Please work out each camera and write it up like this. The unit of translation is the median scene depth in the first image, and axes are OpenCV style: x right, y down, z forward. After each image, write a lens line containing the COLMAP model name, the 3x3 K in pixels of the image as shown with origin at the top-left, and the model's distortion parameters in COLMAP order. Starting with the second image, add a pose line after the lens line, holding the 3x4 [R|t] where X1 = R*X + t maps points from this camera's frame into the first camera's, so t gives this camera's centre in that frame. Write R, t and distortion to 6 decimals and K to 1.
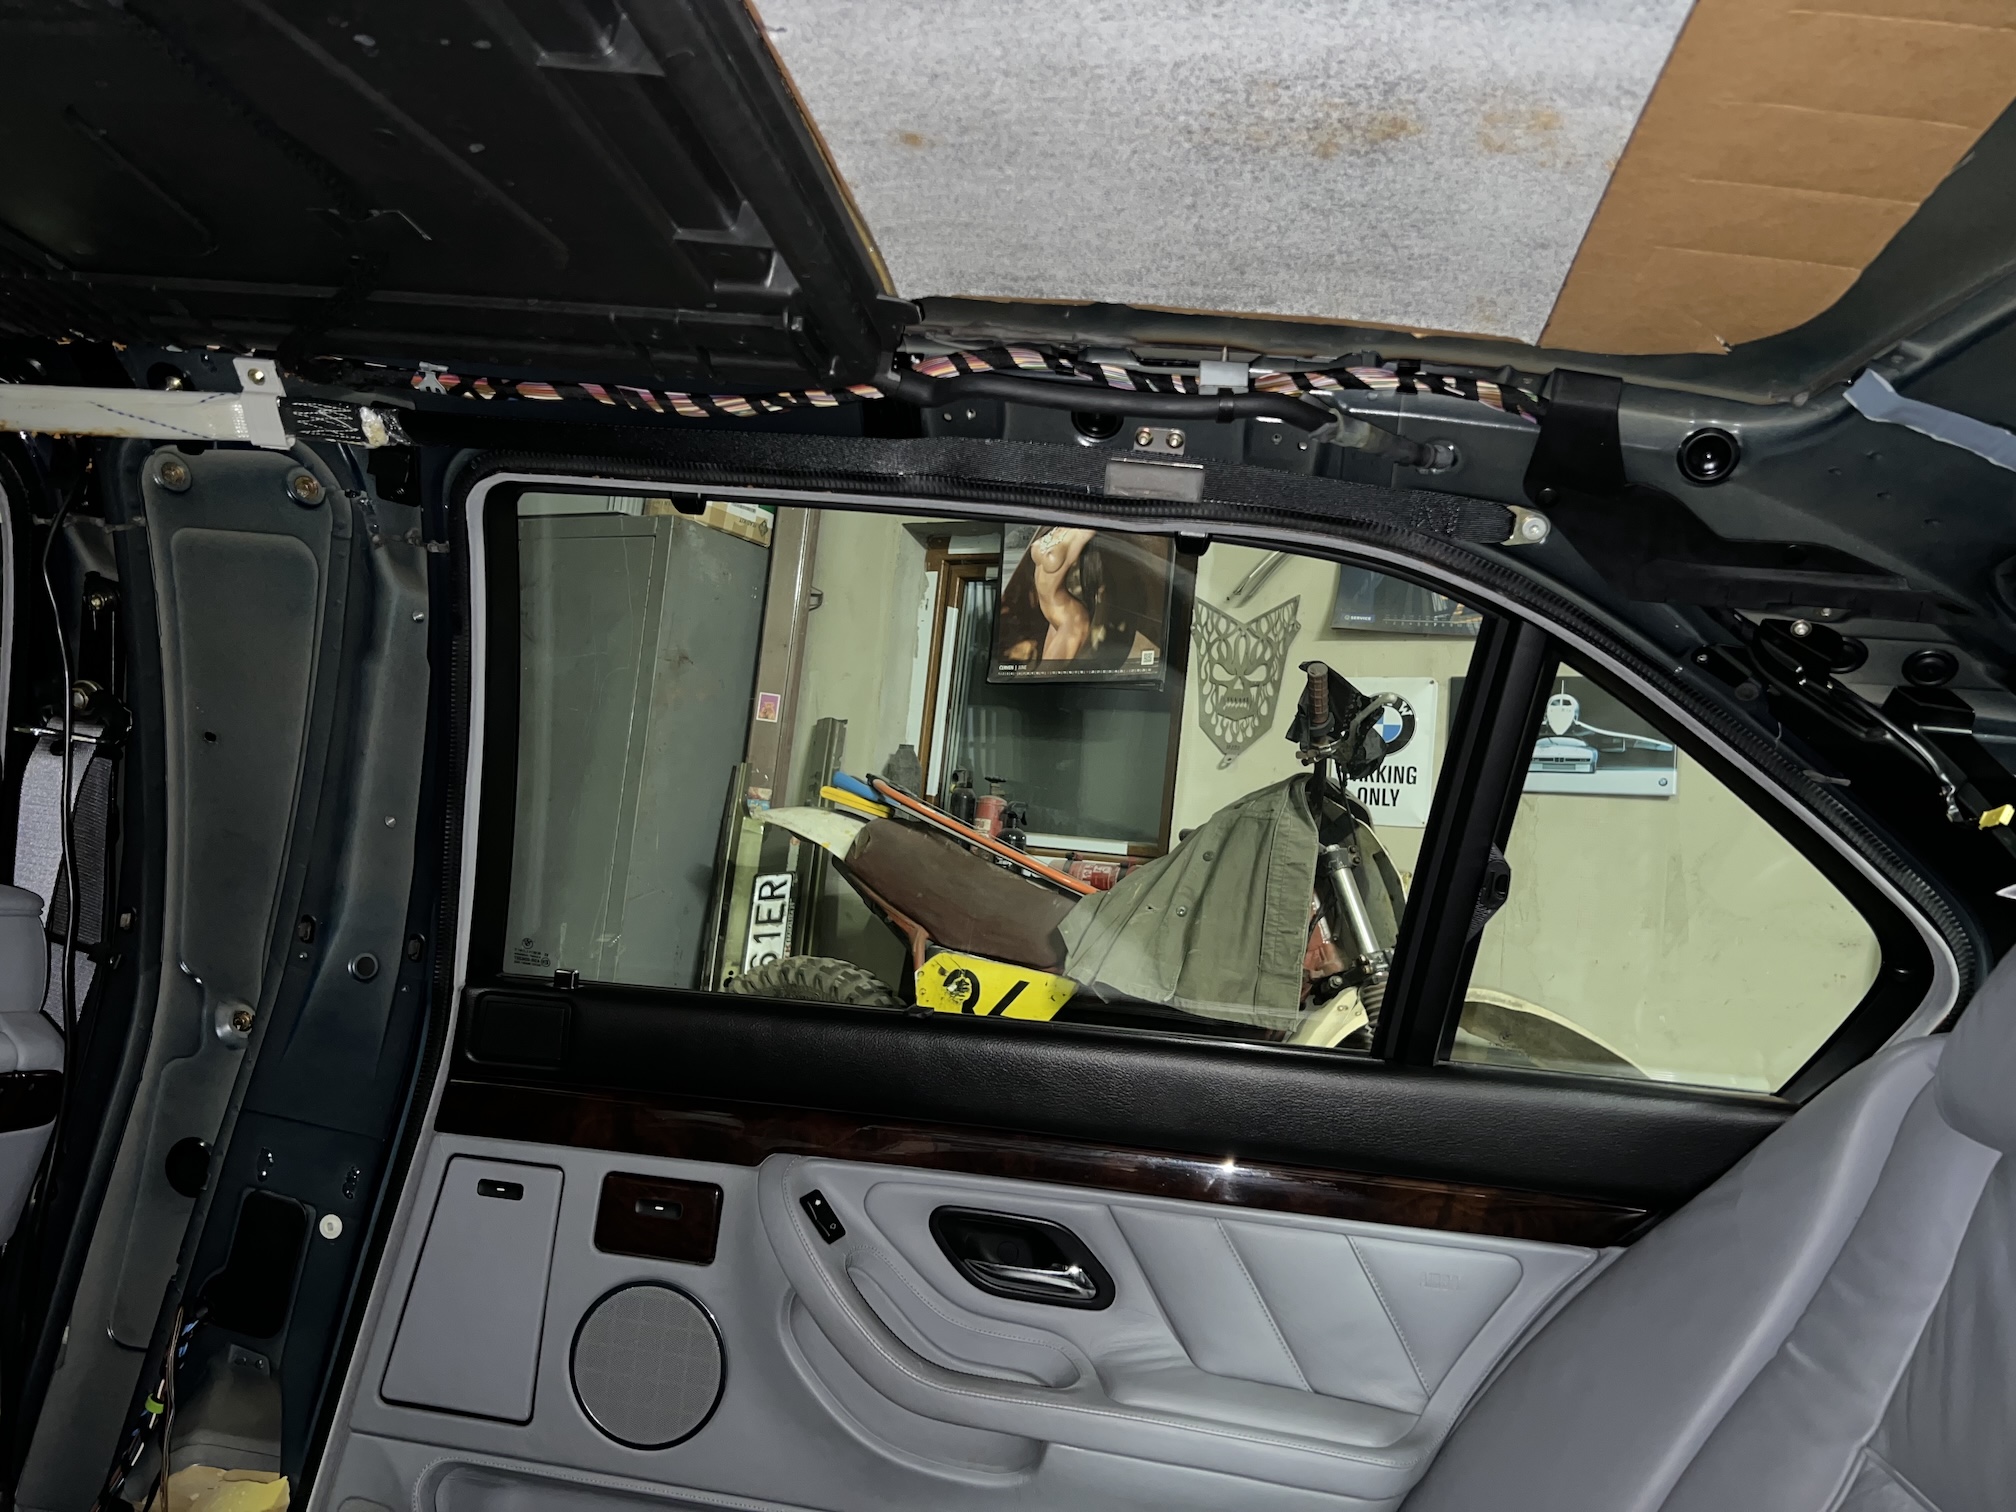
lens RADIAL K [[1514.3, 0, 1024.1], [0, 1514.3, 743.2], [0, 0, 1]] dist [0.047554, -0.062019]
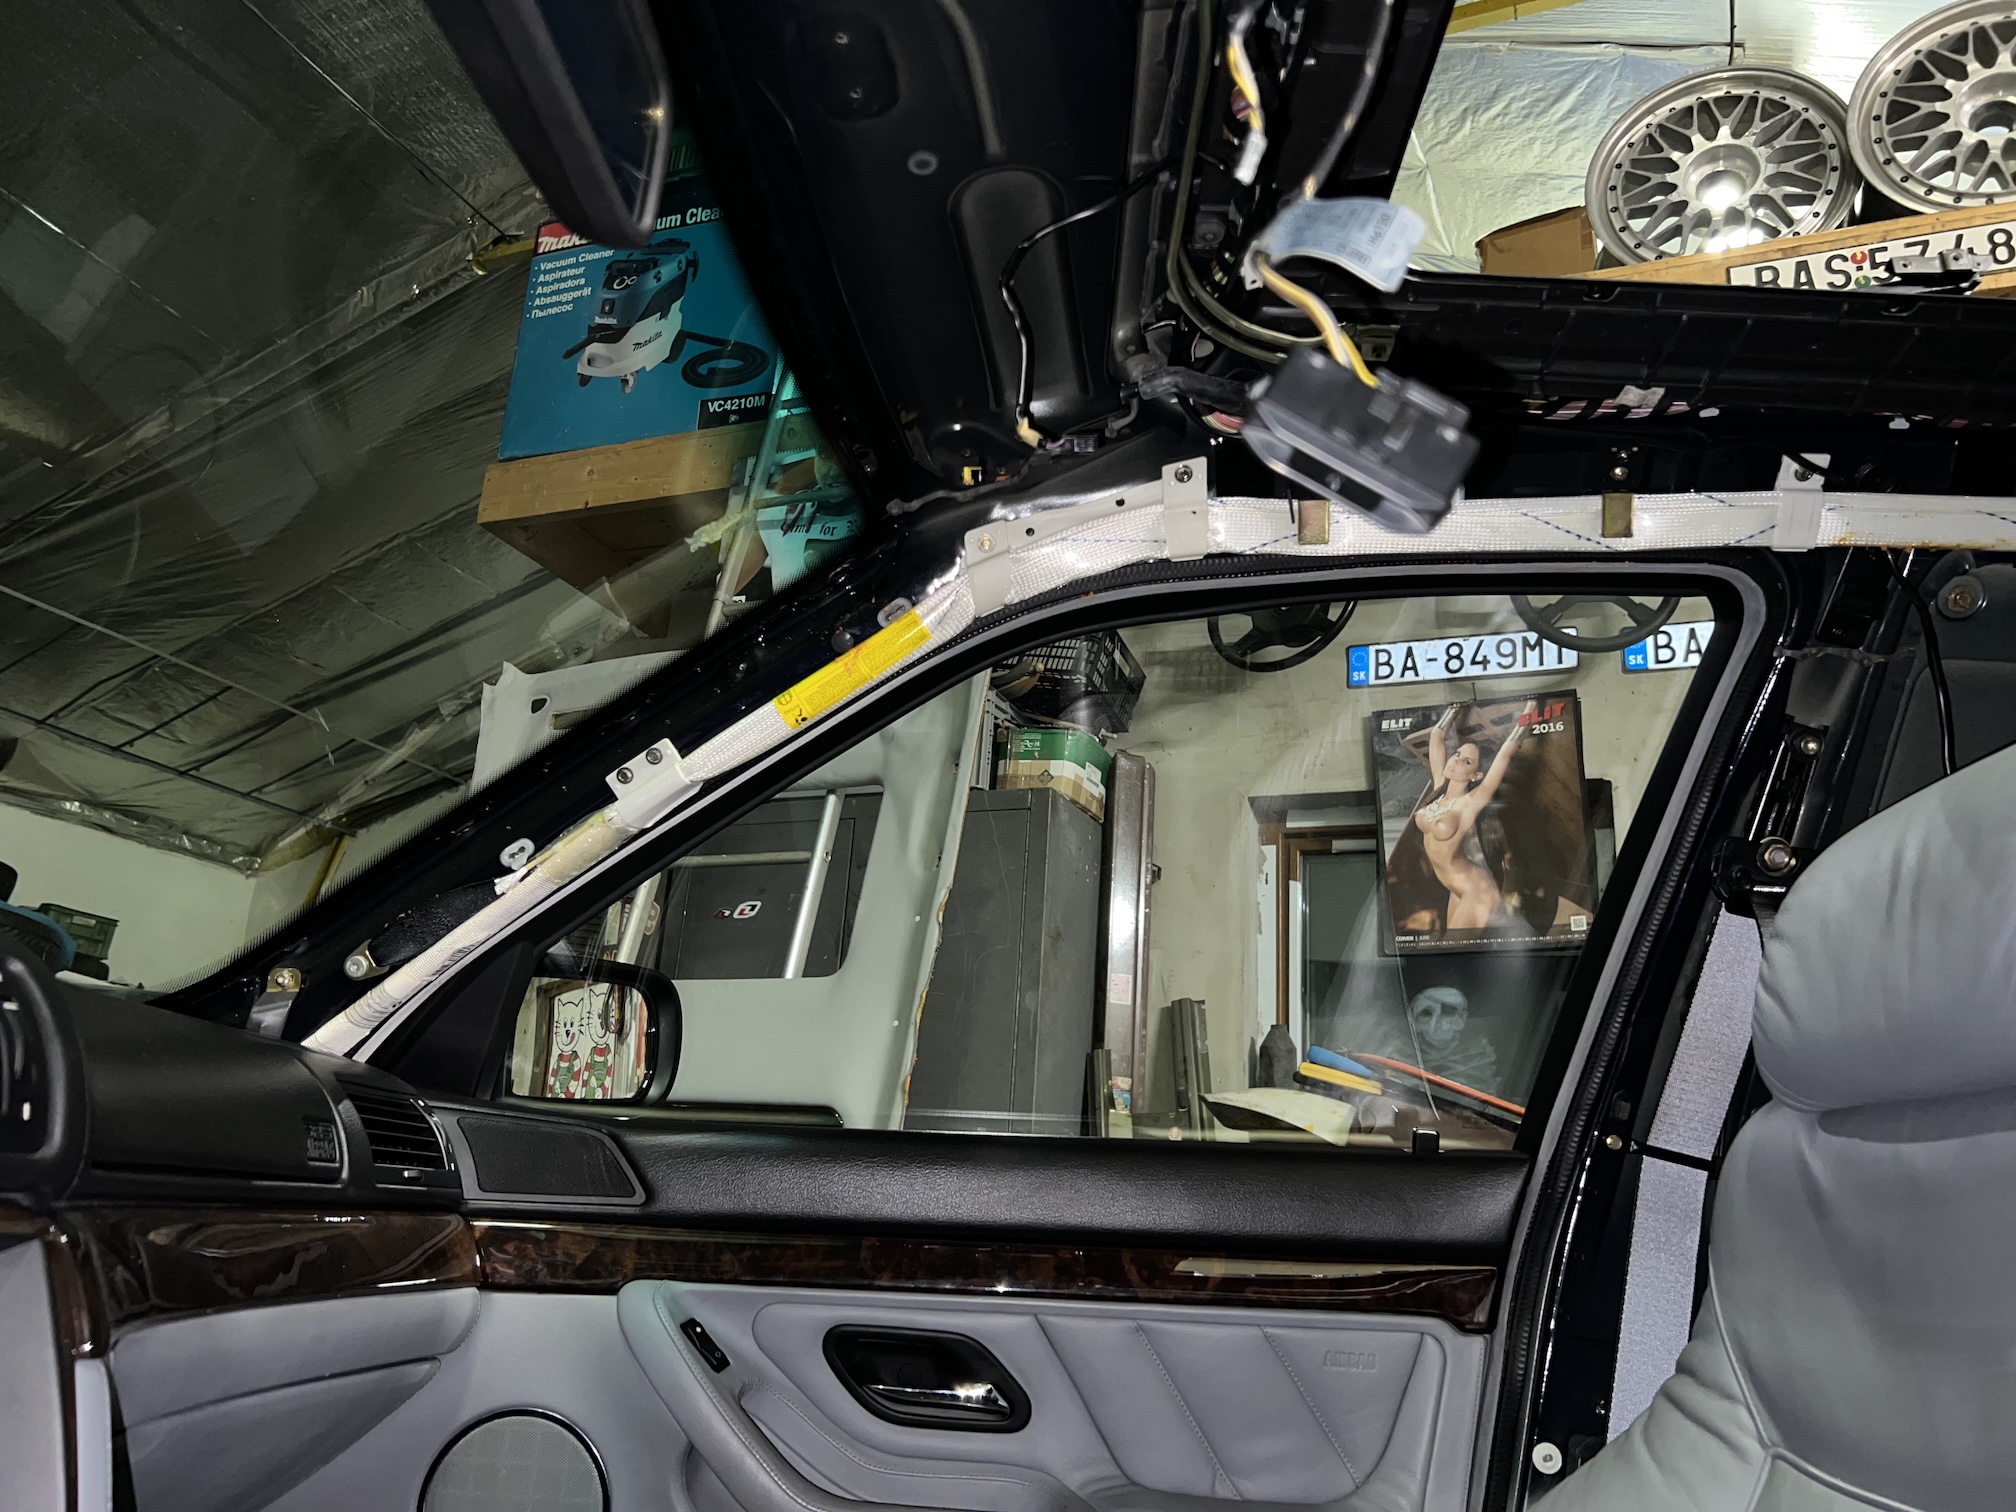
lens RADIAL K [[1514.3, 0, 1000.6], [0, 1514.3, 761.5], [0, 0, 1]] dist [0.047554, -0.062019]
pose [[0.991144, -0.002415, 0.132771, -1.144585], [0.029227, 0.979284, -0.200370, 0.075754], [-0.129537, 0.202476, 0.970682, 0.201725]]
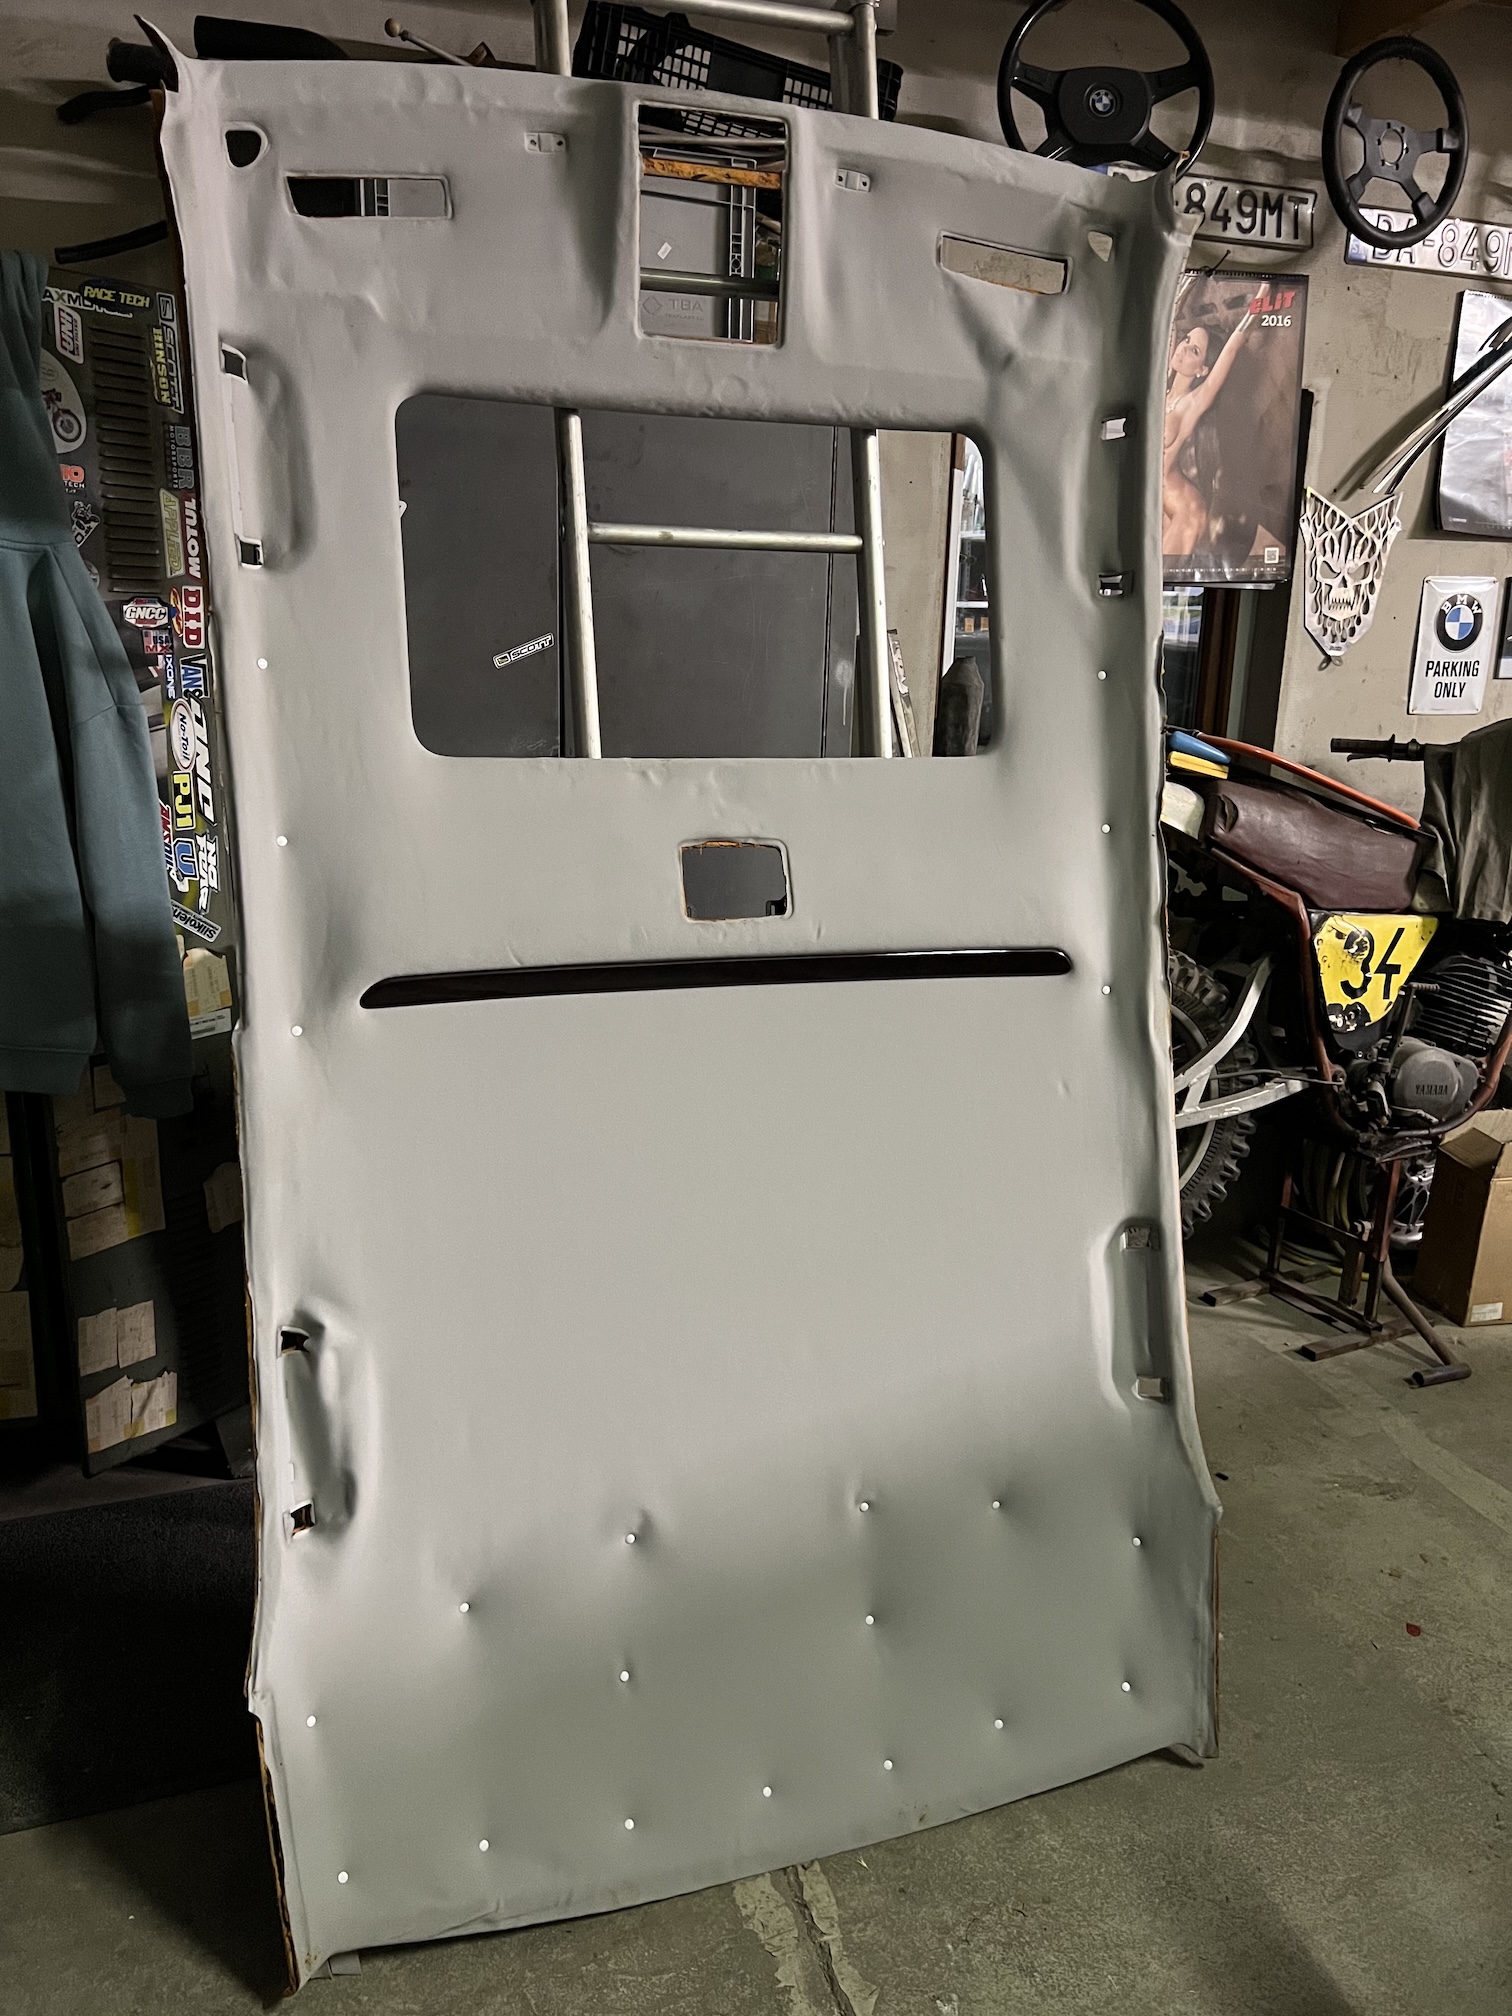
lens RADIAL K [[1514.3, 0, 751.0], [0, 1514.3, 1007.9], [0, 0, 1]] dist [0.047554, -0.062019]
pose [[0.667781, -0.269832, 0.693728, -2.407496], [-0.026949, 0.922607, 0.384798, -0.422235], [-0.743870, -0.275657, 0.608828, 1.591509]]
